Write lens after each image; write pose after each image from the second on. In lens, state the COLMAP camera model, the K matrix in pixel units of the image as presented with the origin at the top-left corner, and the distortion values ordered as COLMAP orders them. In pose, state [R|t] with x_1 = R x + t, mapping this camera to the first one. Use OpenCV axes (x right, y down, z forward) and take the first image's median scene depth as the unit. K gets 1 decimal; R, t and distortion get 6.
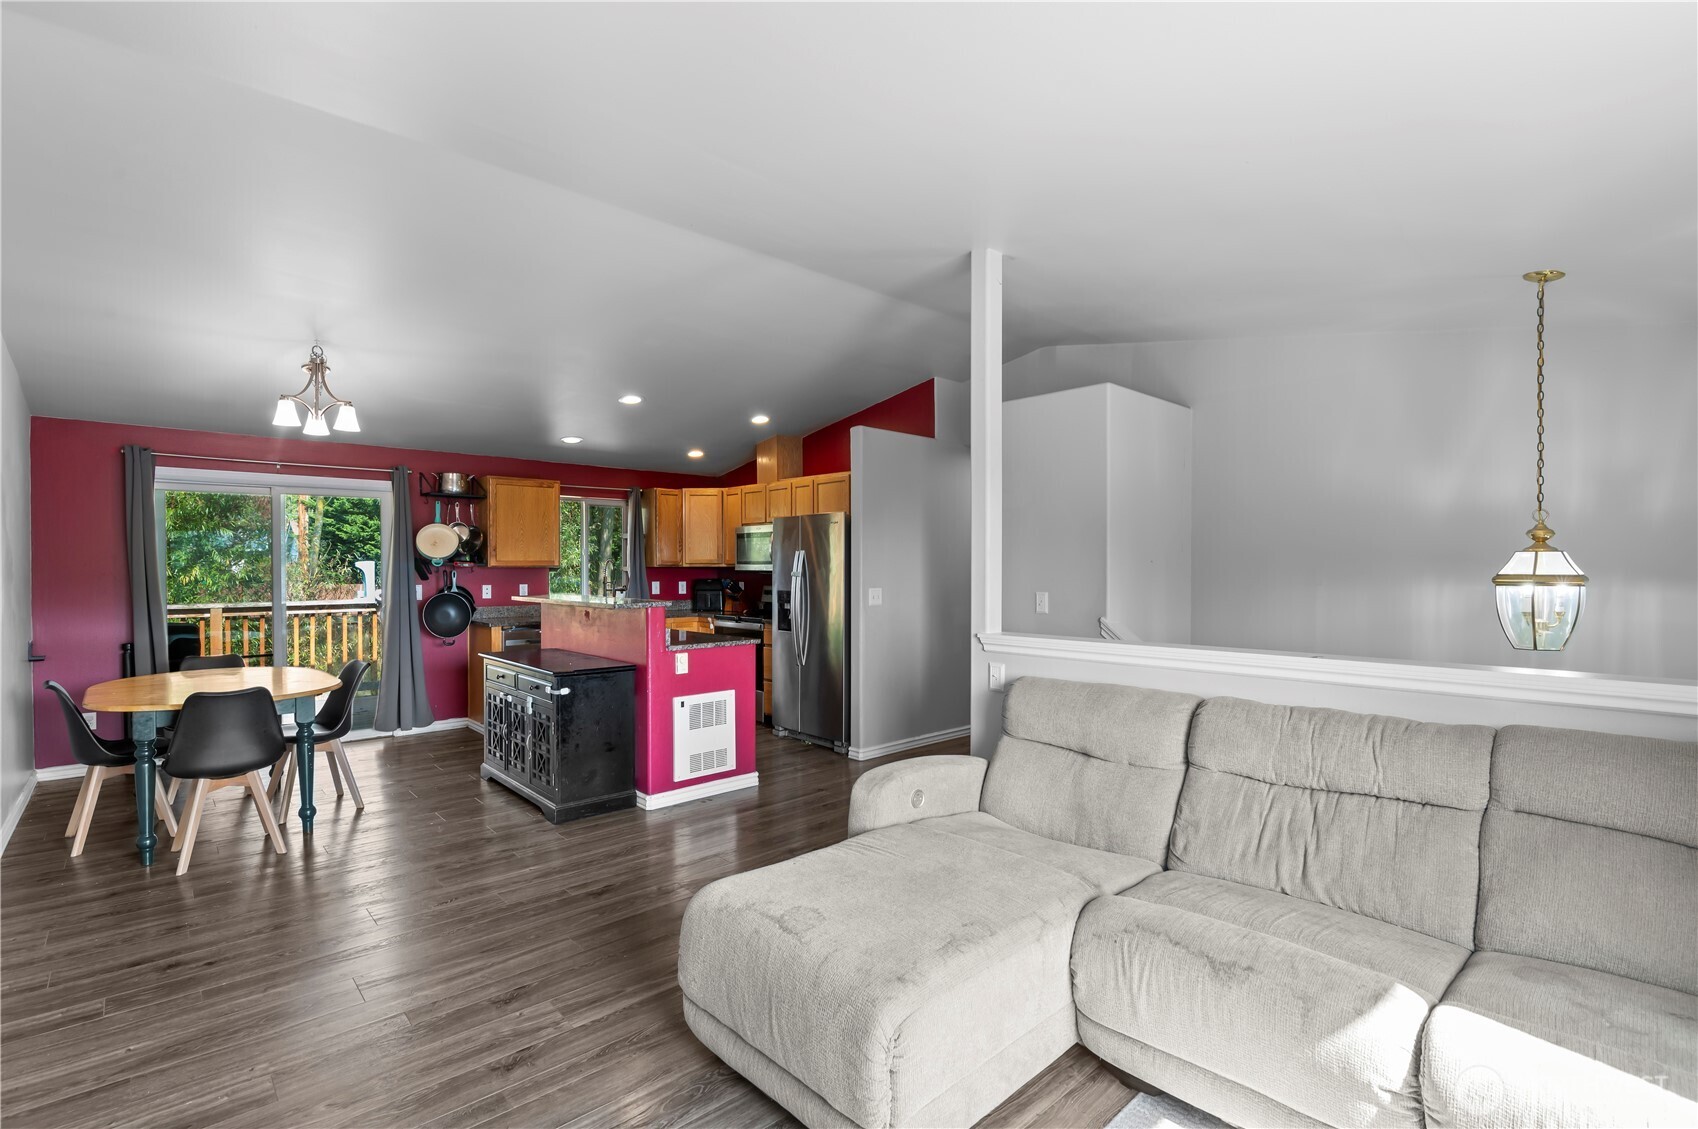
lens RADIAL K [[778.3, 0, 840.4], [0, 778.3, 563.2], [0, 0, 1]] dist [-0.000381, 0.000060]
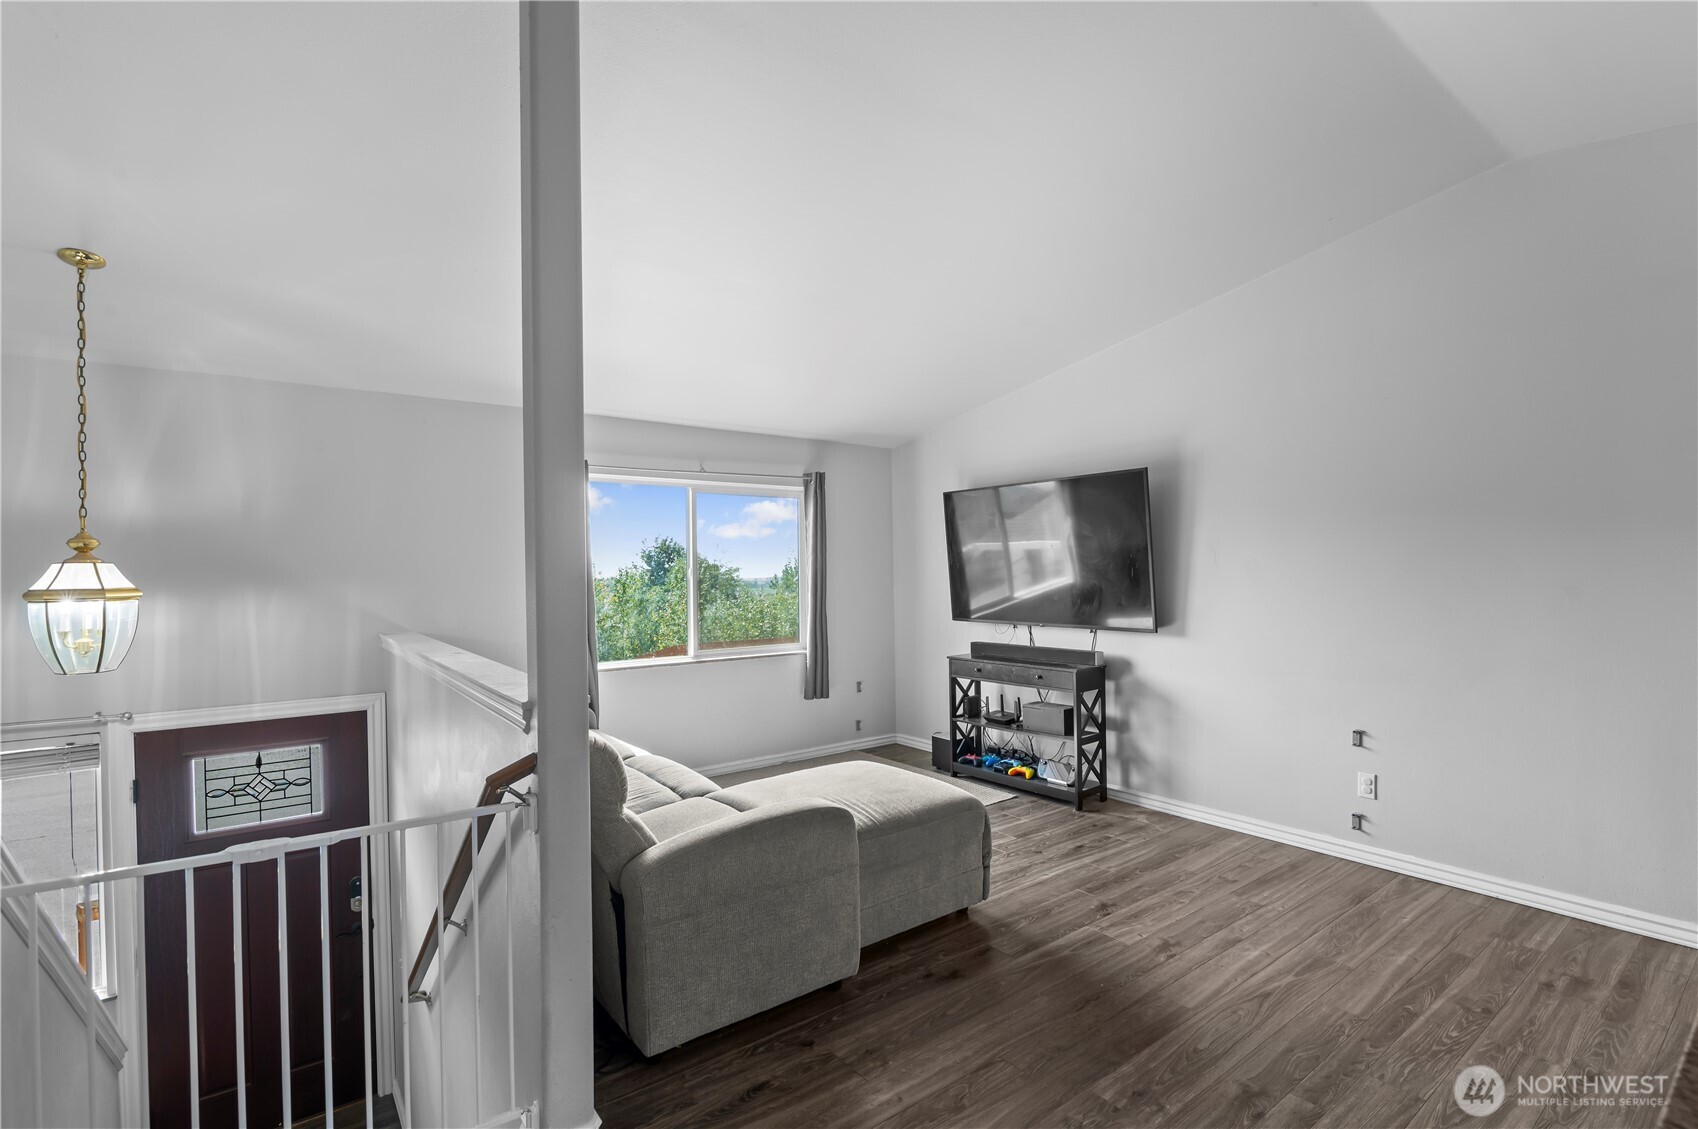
lens RADIAL K [[778.3, 0, 854.1], [0, 778.3, 575.3], [0, 0, 1]] dist [-0.000381, 0.000060]
pose [[-0.996098, 0.015632, 0.086854, -0.067311], [0.015247, 0.999871, -0.005092, 0.018517], [-0.086922, -0.003747, -0.996208, 1.829364]]
